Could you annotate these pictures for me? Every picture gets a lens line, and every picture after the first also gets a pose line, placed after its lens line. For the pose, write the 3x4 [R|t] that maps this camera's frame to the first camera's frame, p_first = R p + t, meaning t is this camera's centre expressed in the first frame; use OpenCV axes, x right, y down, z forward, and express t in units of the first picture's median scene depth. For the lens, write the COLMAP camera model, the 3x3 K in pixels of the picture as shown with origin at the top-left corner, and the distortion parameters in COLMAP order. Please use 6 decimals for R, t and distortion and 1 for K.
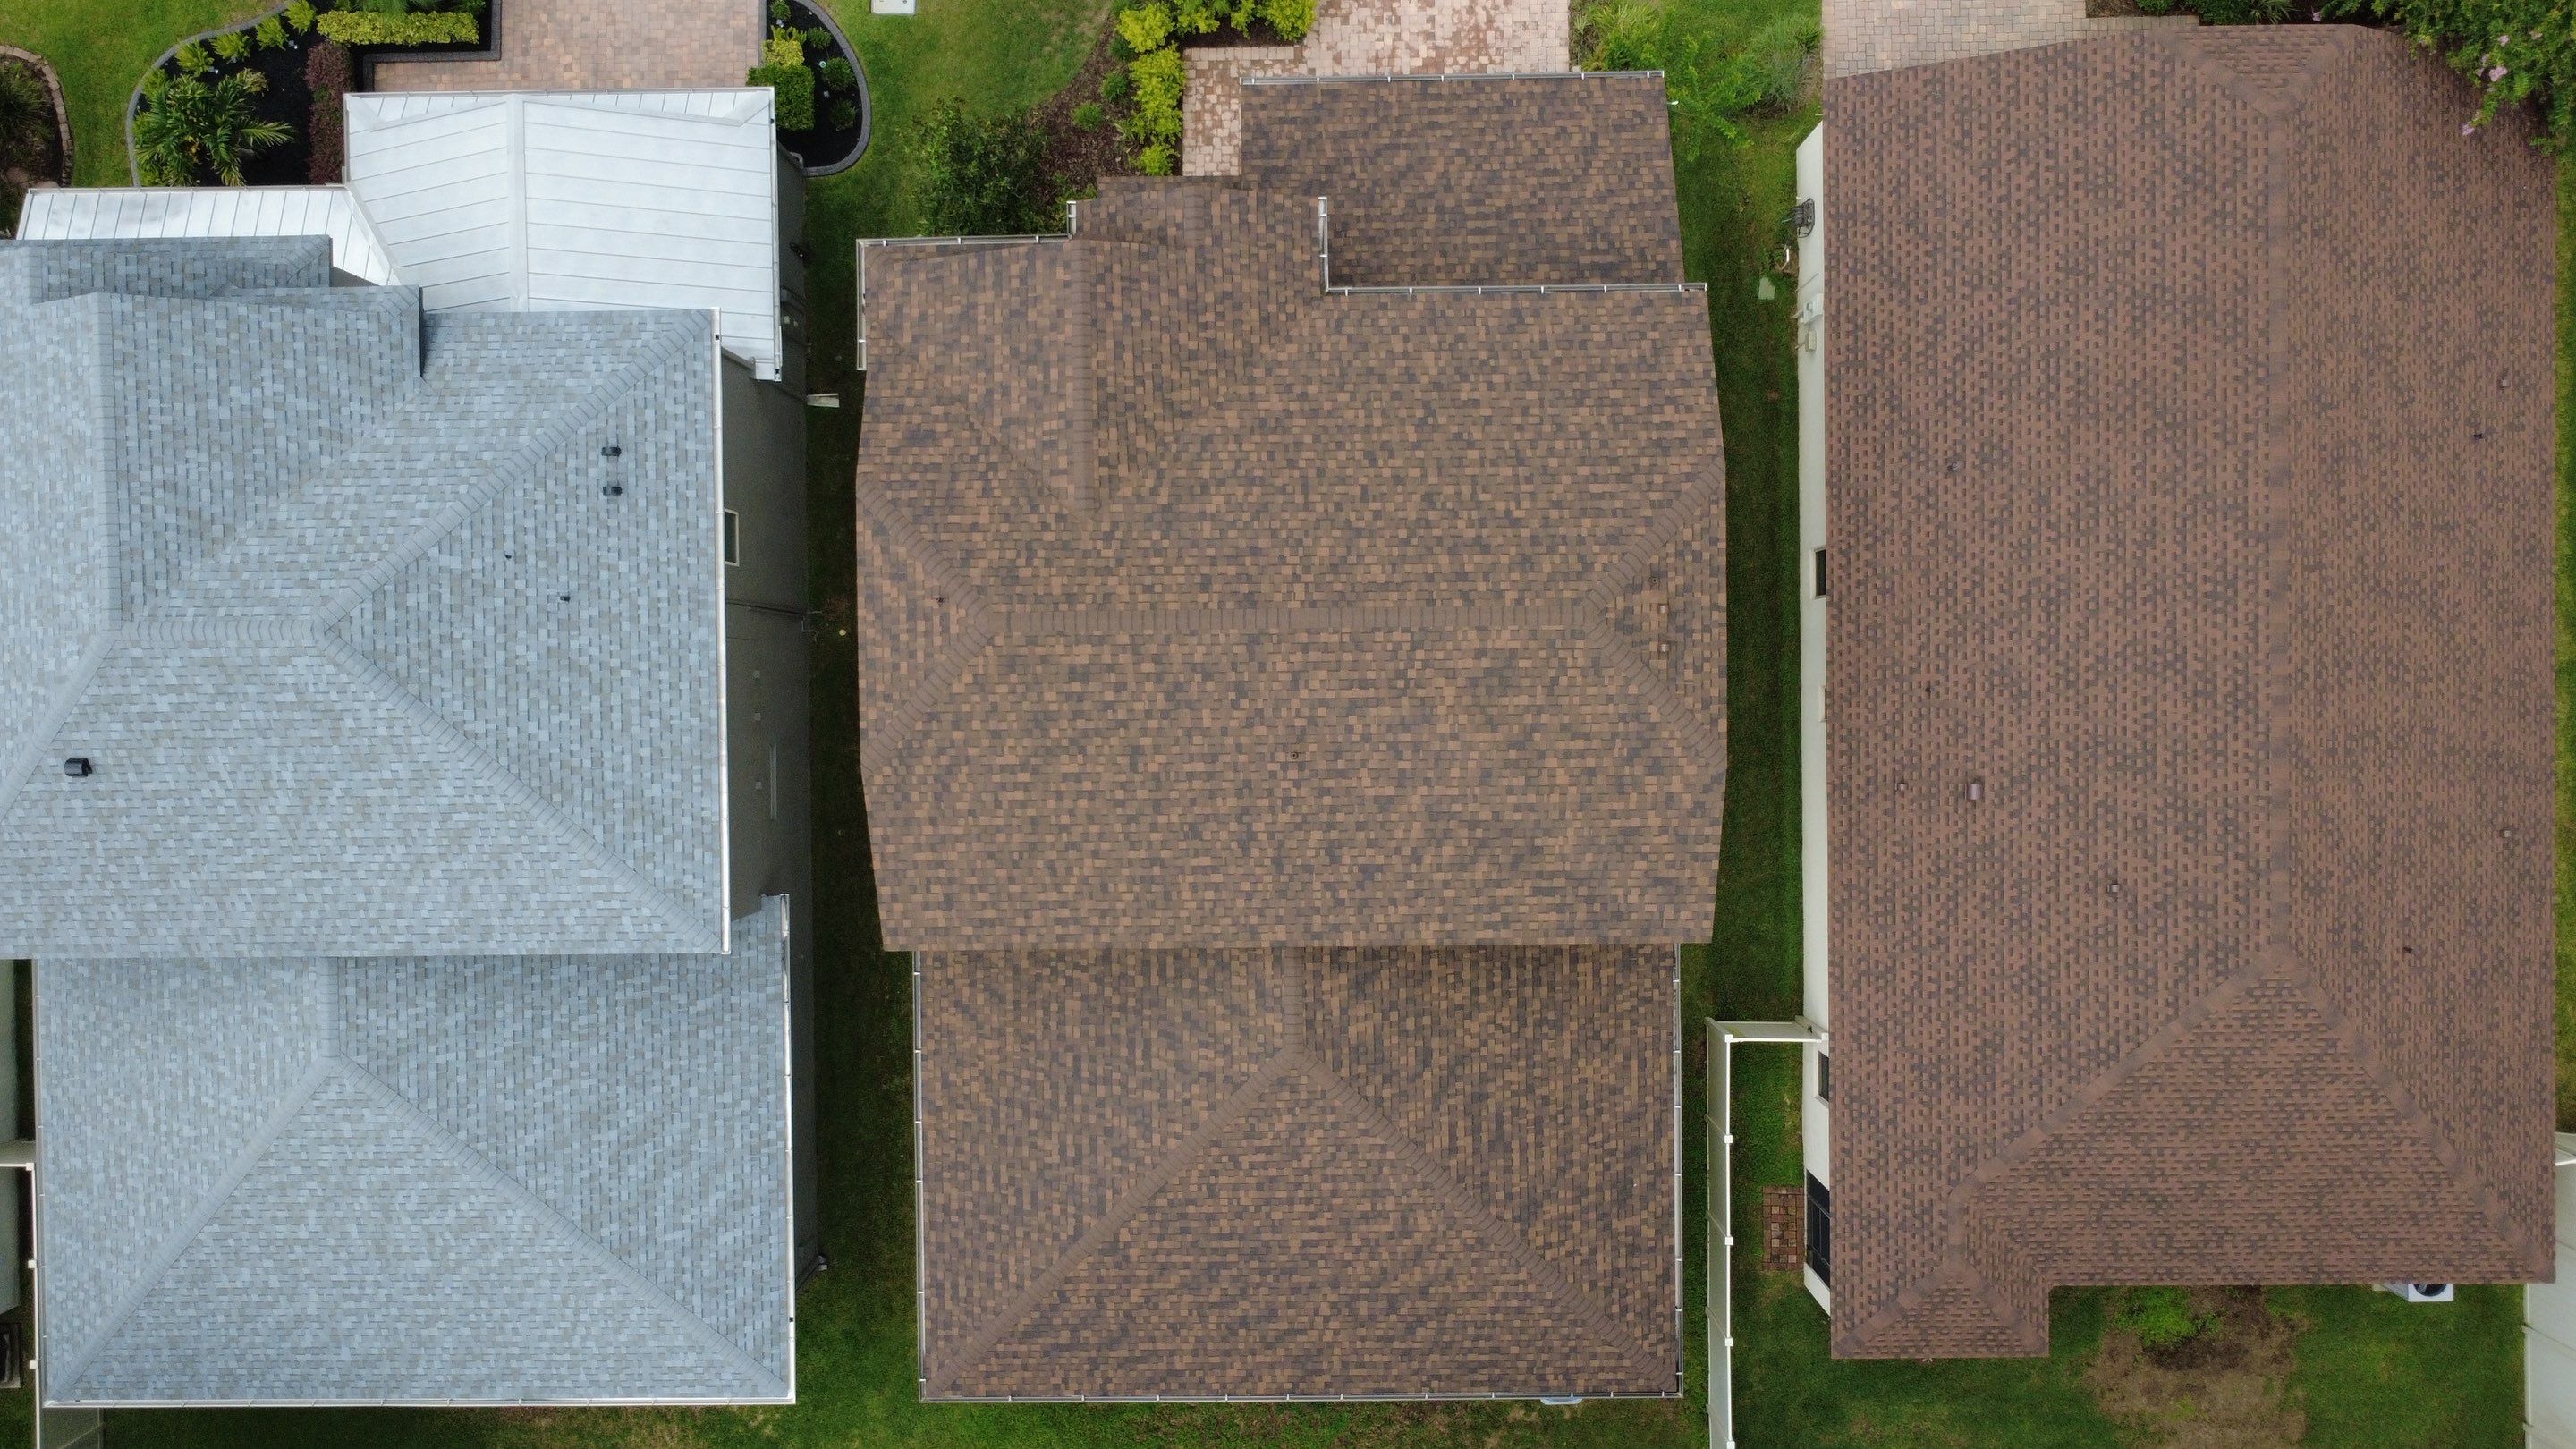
lens RADIAL K [[1874.8, 0, 1283.3], [0, 1874.8, 720.8], [0, 0, 1]] dist [-0.003568, 0.005891]
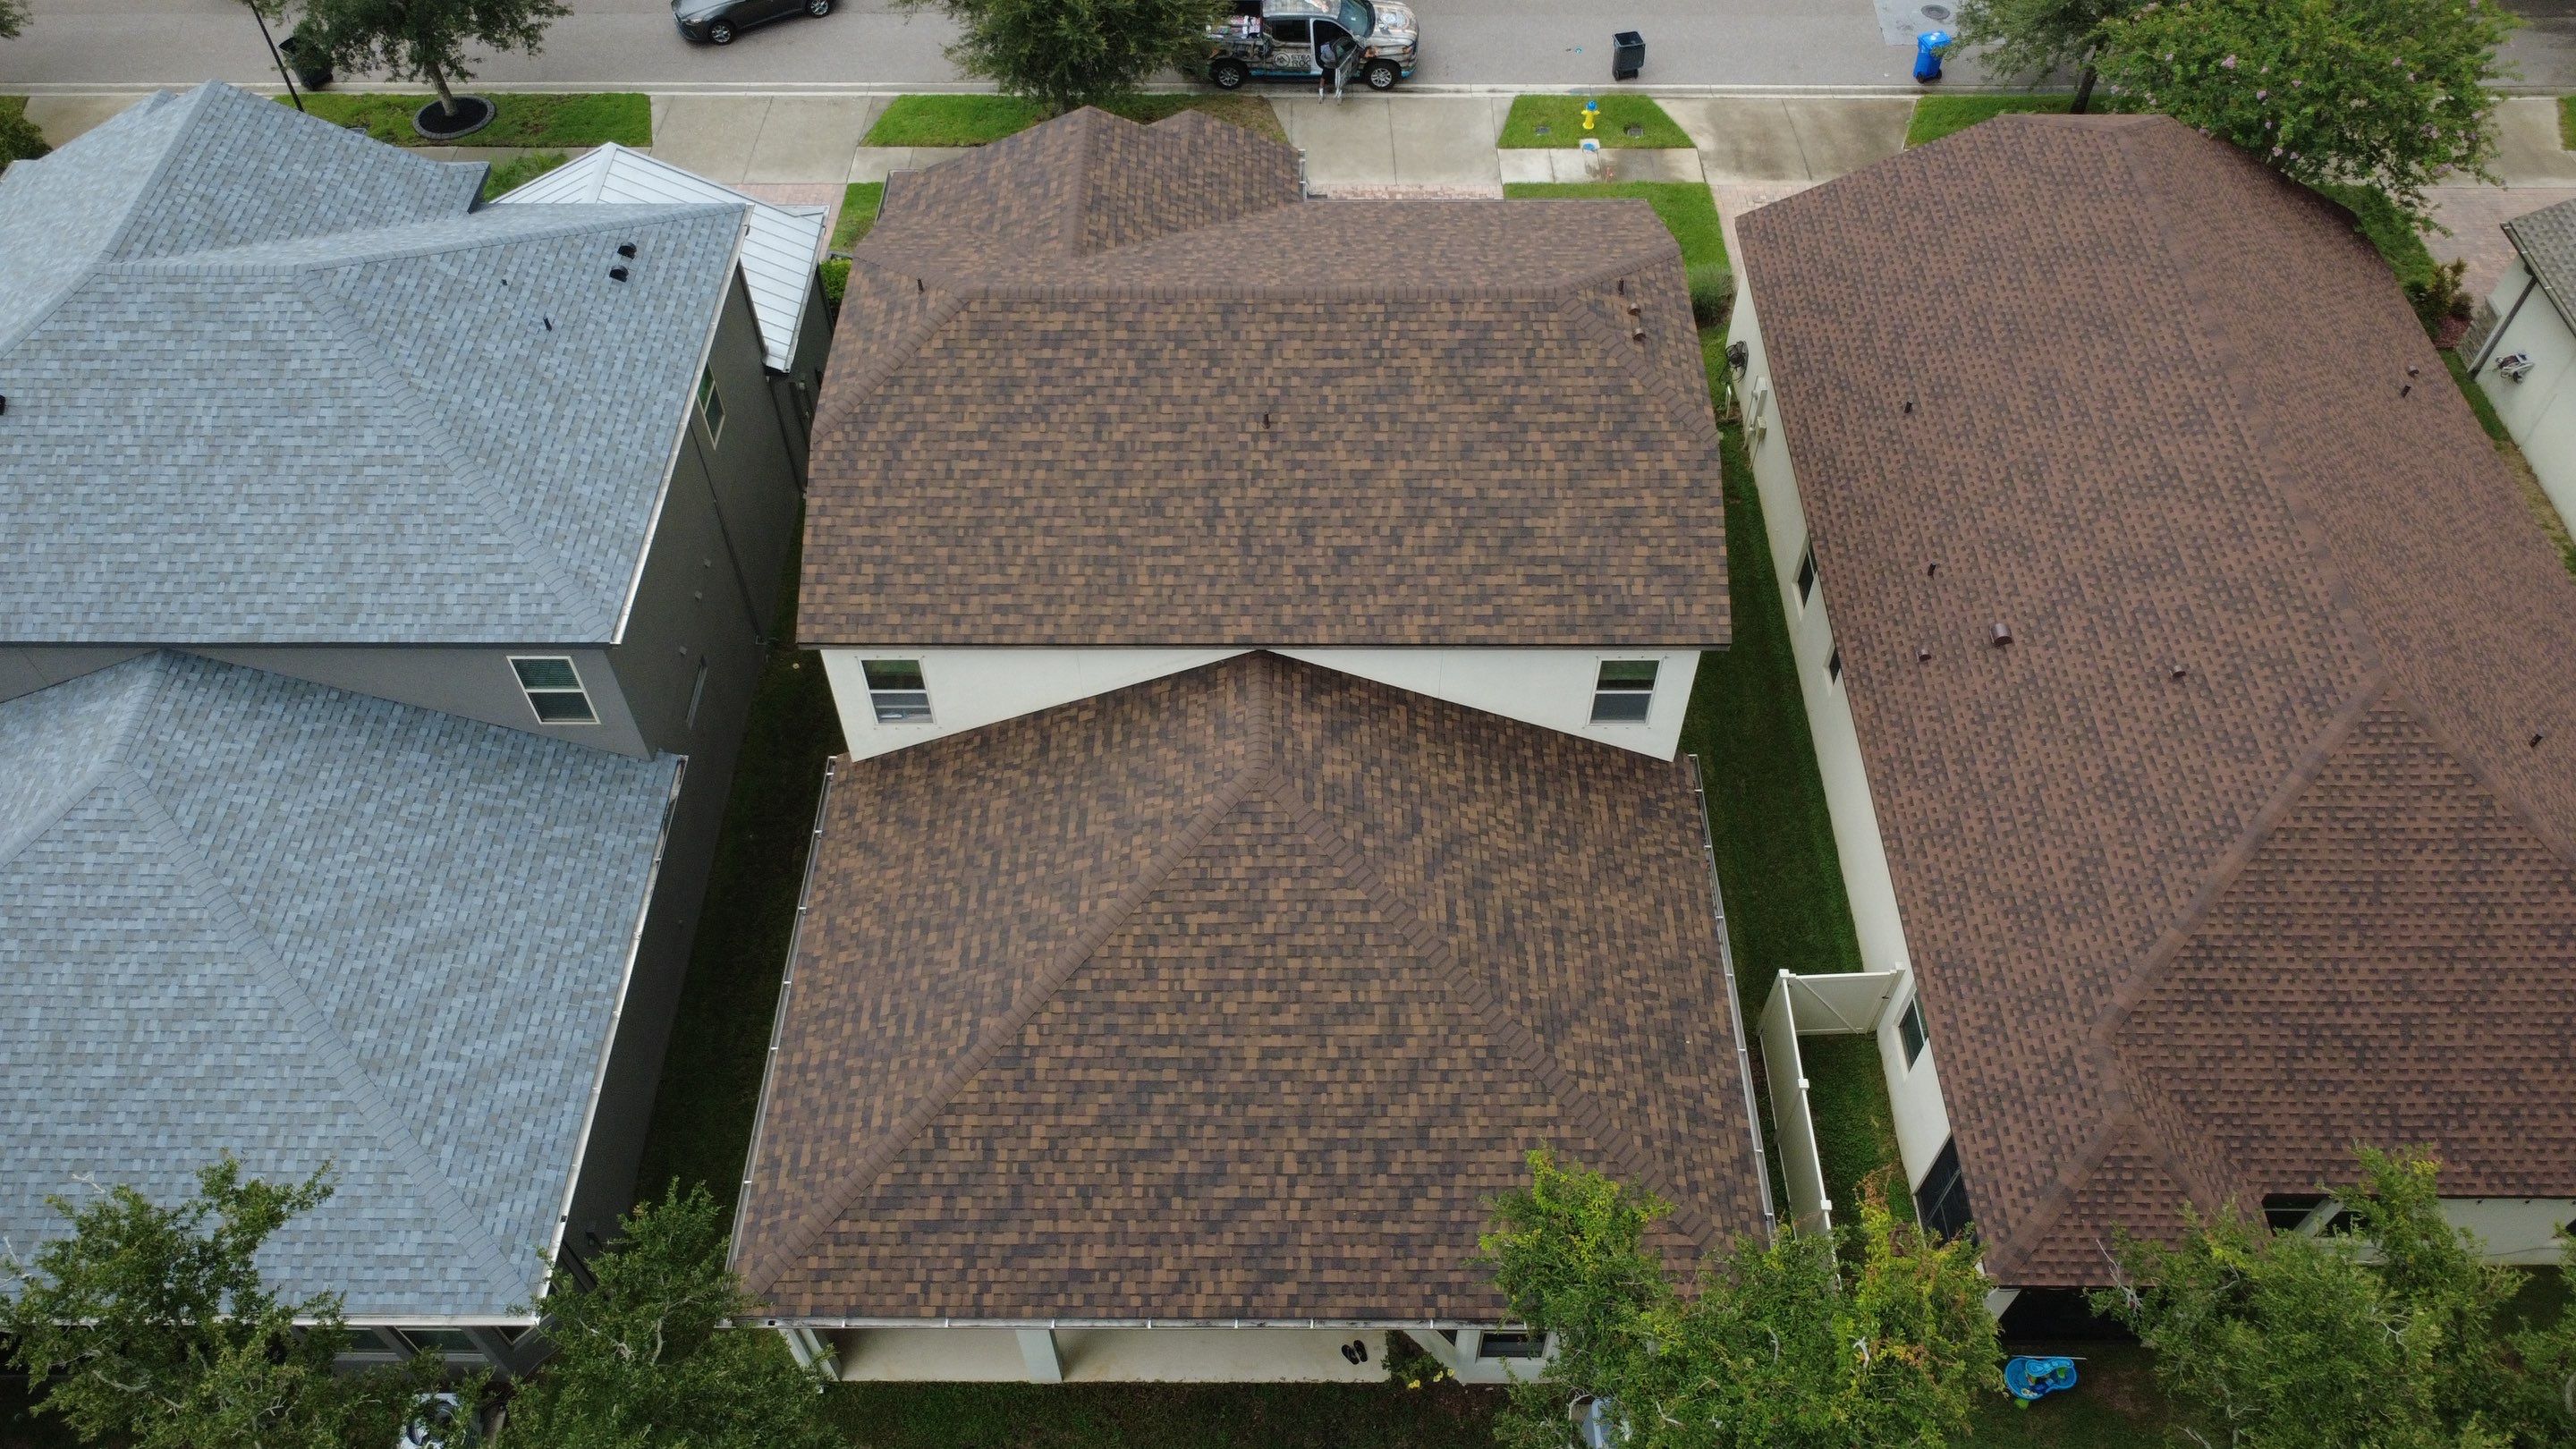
lens RADIAL K [[1874.8, 0, 1283.3], [0, 1874.8, 720.8], [0, 0, 1]] dist [-0.003568, 0.005891]
pose [[0.999764, 0.021712, -0.000431, 0.017548], [-0.016919, 0.766310, -0.642248, 0.718797], [-0.013614, 0.642104, 0.766496, 0.347621]]
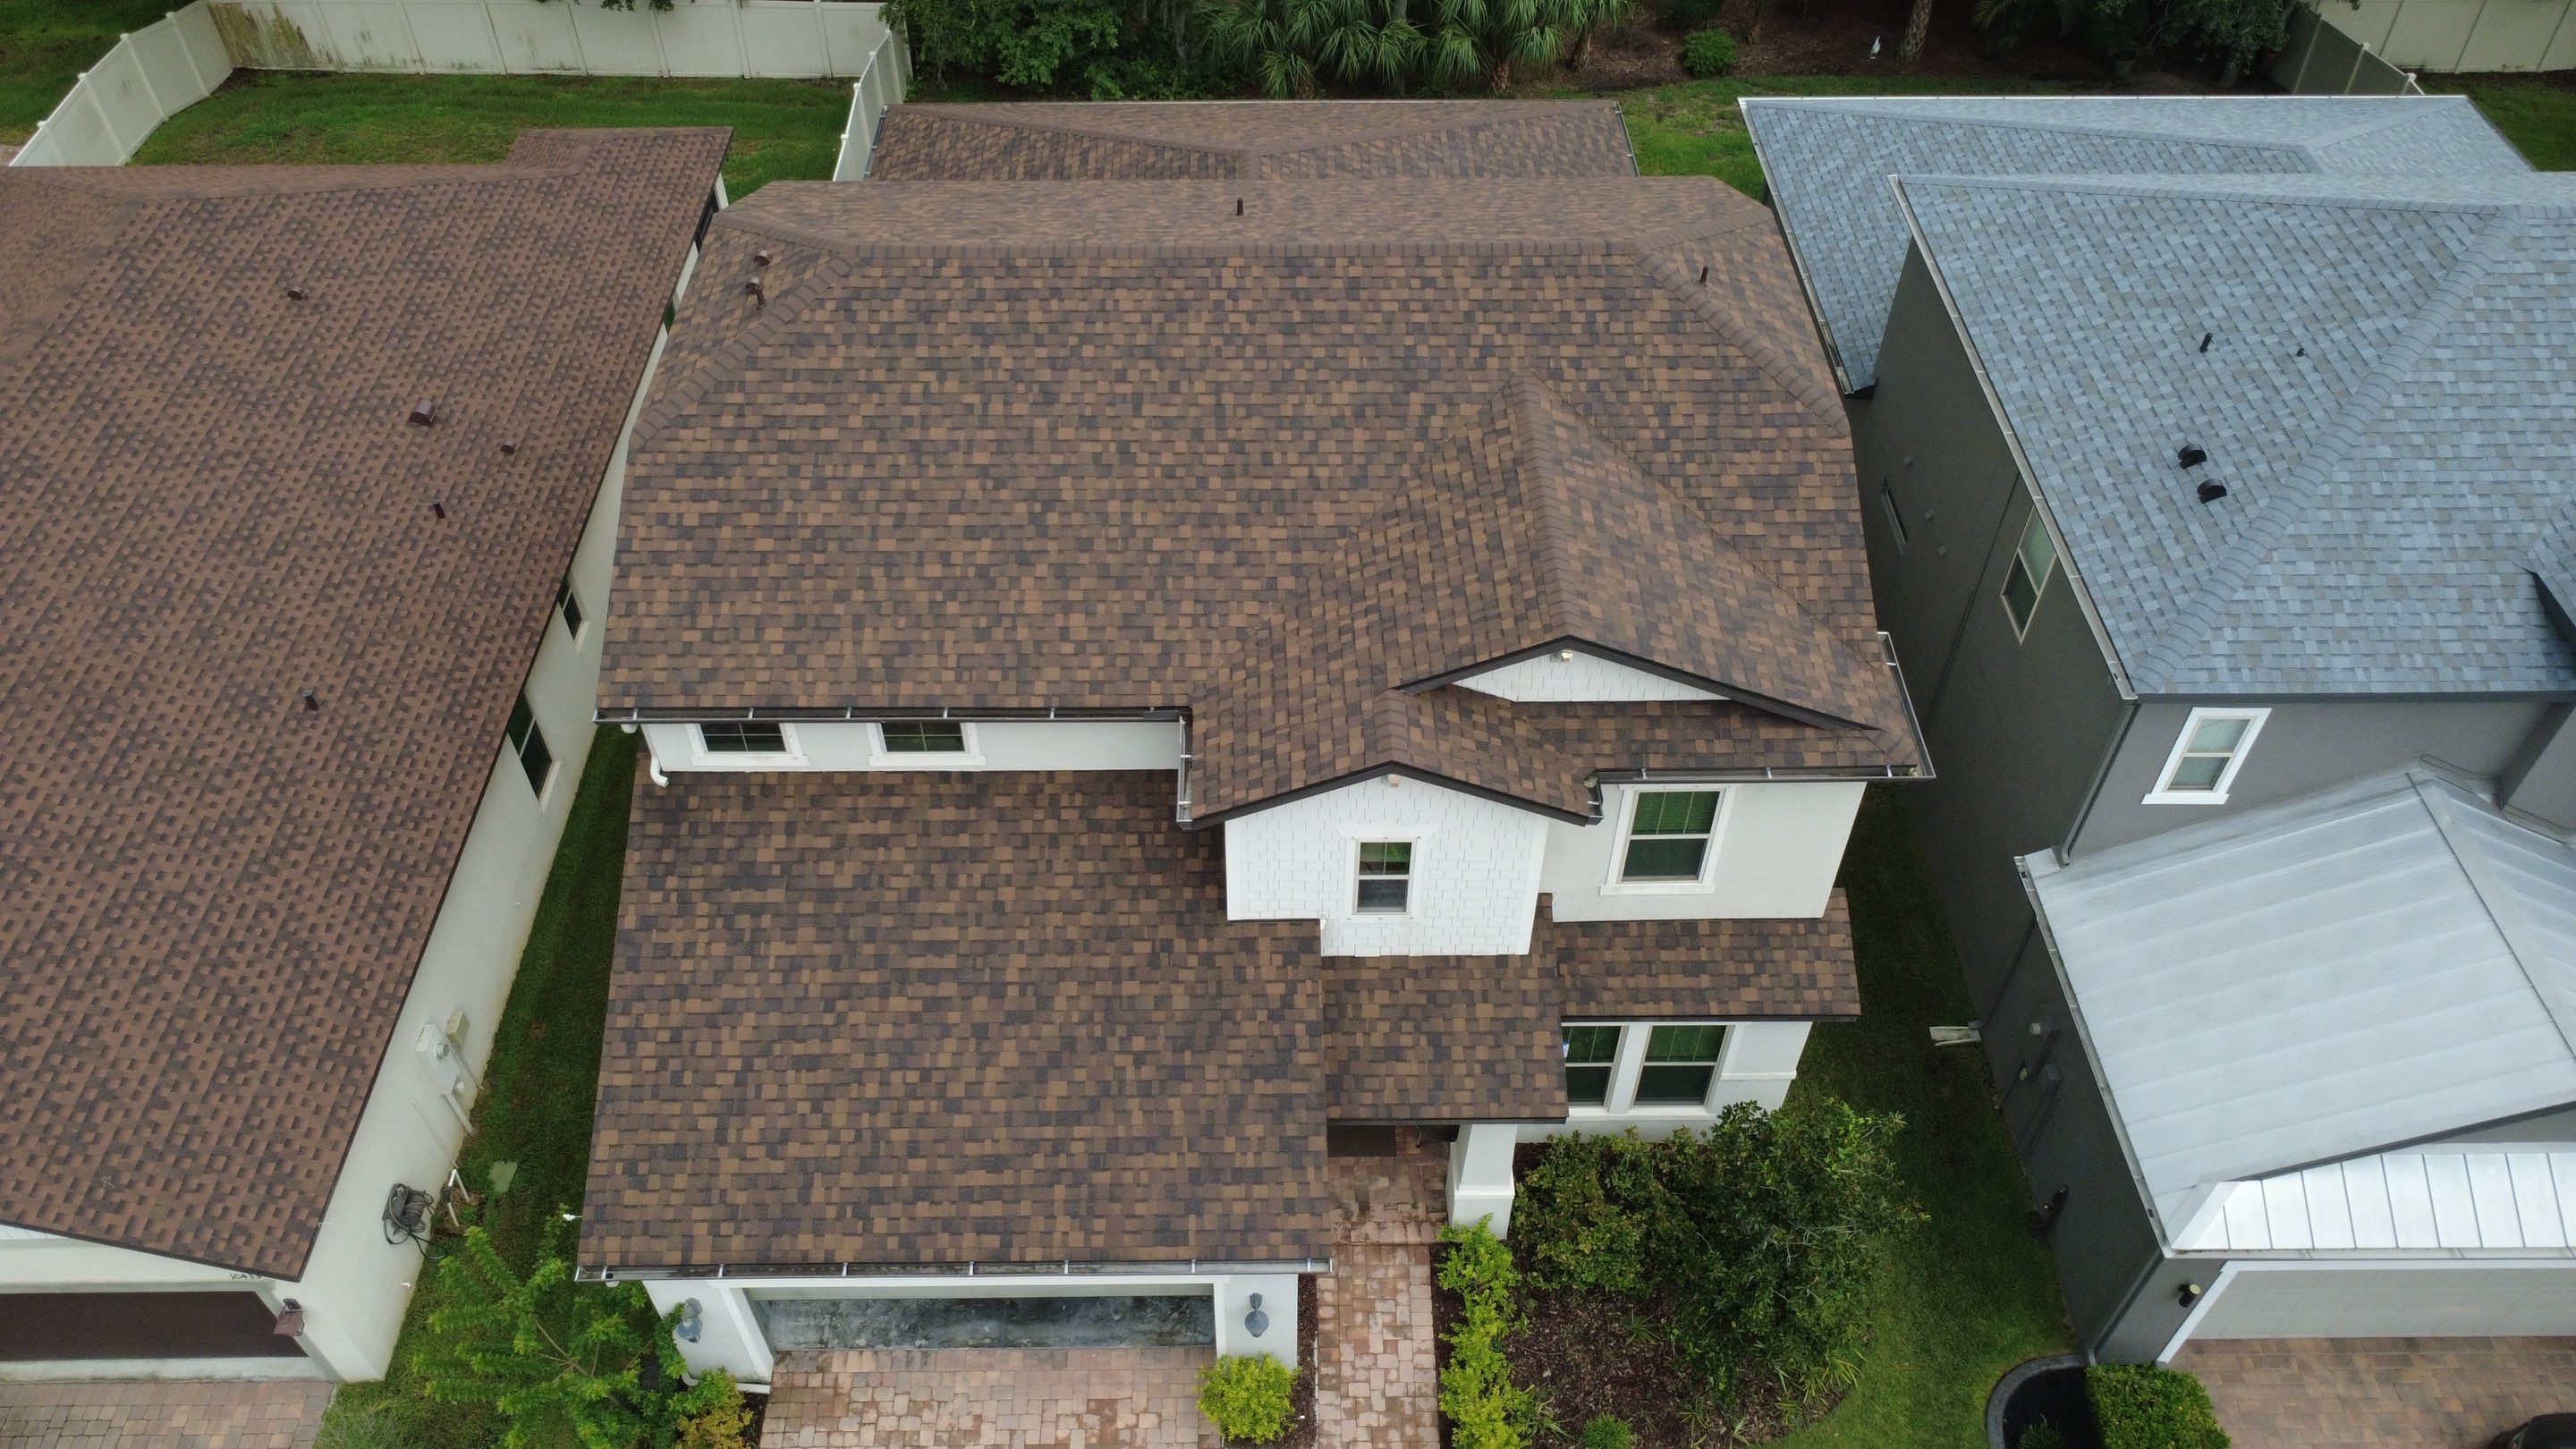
lens RADIAL K [[1863.1, 0, 1278.7], [0, 1863.1, 723.5], [0, 0, 1]] dist [-0.001669, 0.003882]
pose [[-0.999888, 0.010883, 0.010276, -0.016305], [-0.001017, -0.734343, 0.678777, -0.665771], [0.014933, 0.678691, 0.734272, 0.532397]]
